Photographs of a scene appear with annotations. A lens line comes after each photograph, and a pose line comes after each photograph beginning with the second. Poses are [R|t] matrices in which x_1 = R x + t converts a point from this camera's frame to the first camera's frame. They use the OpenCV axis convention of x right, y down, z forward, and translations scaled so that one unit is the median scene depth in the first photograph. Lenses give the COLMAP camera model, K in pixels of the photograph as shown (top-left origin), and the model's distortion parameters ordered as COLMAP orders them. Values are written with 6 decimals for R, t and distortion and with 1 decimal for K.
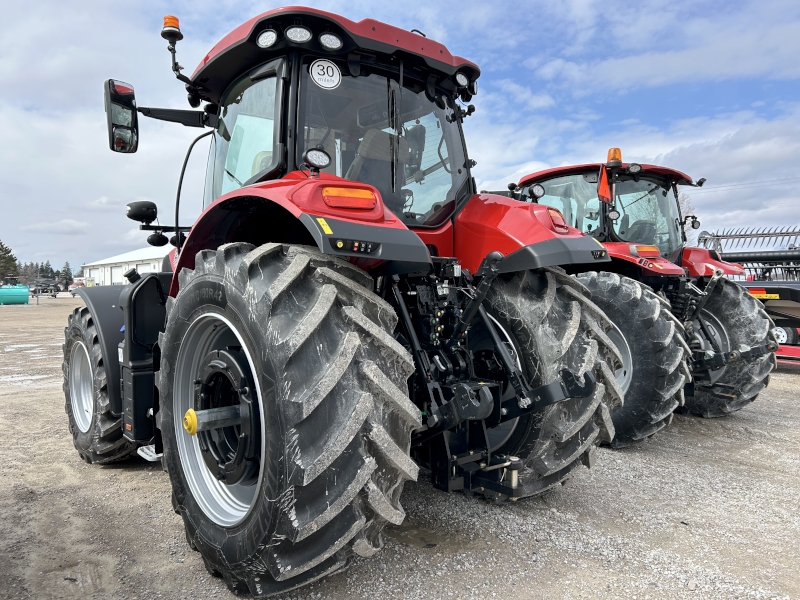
lens RADIAL K [[603.2, 0, 401.6], [0, 603.2, 303.9], [0, 0, 1]] dist [0.042004, -0.006298]
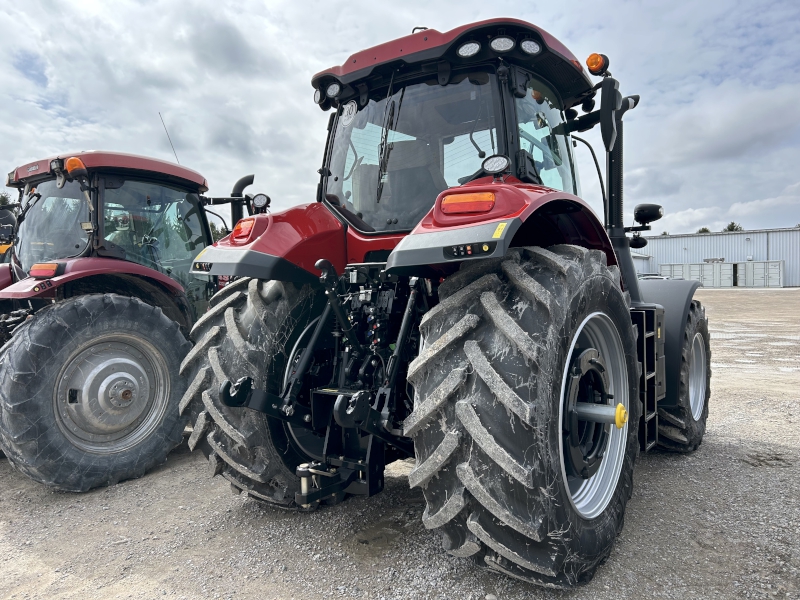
lens RADIAL K [[603.2, 0, 401.9], [0, 603.2, 297.1], [0, 0, 1]] dist [0.042004, -0.006298]
pose [[0.232457, 0.026918, -0.972234, 1.089317], [-0.012570, 0.999617, 0.024671, -0.047544], [0.972525, 0.006487, 0.232707, 0.839161]]
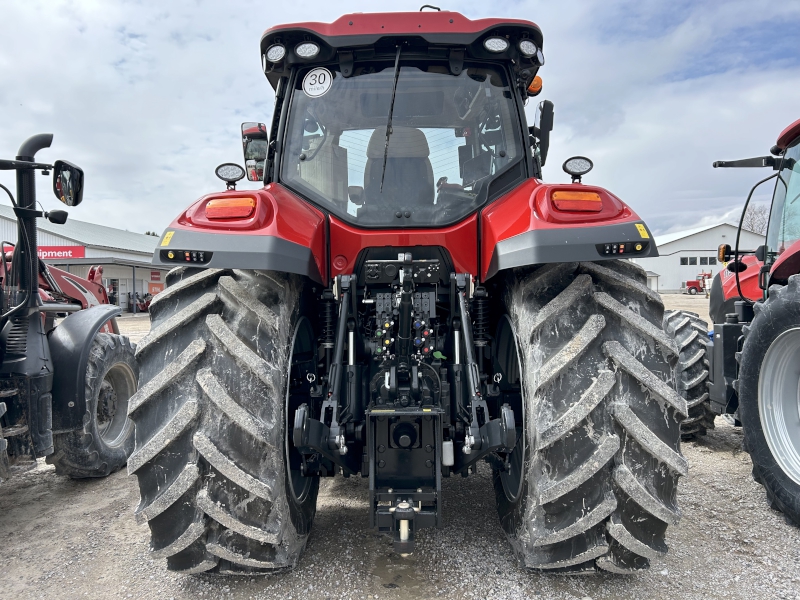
lens RADIAL K [[603.2, 0, 401.3], [0, 603.2, 301.0], [0, 0, 1]] dist [0.042004, -0.006298]
pose [[0.752296, 0.013356, -0.658690, 0.657167], [-0.017626, 0.999845, 0.000143, -0.019380], [0.658589, 0.011503, 0.752415, 0.345057]]
